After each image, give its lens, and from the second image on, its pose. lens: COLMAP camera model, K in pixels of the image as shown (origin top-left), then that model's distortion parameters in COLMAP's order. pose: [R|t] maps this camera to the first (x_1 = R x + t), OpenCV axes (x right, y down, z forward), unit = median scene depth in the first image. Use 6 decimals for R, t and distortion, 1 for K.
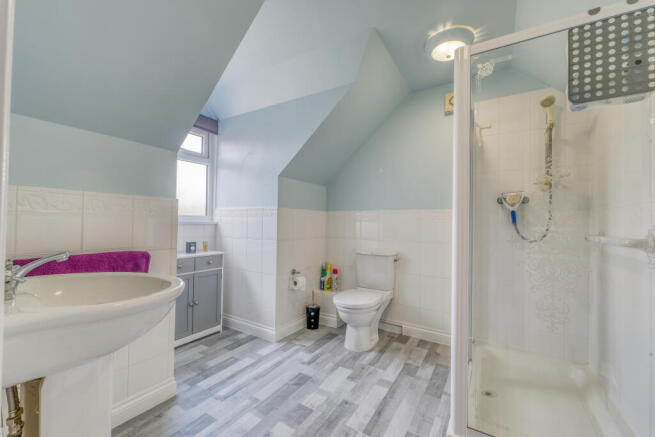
lens RADIAL K [[267.7, 0, 328.6], [0, 267.7, 222.4], [0, 0, 1]] dist [-0.001401, -0.000092]
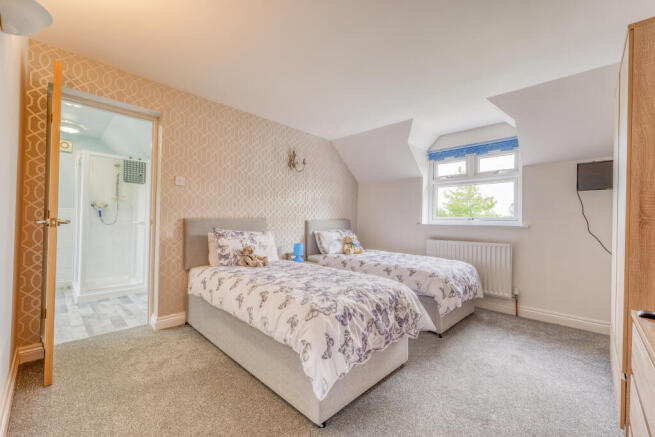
lens RADIAL K [[267.7, 0, 329.9], [0, 267.7, 218.5], [0, 0, 1]] dist [-0.001401, -0.000092]
pose [[0.211833, -0.003325, 0.977300, -0.926934], [-0.021360, 0.999740, 0.008031, -0.035727], [-0.977072, -0.022577, 0.211706, -1.140254]]
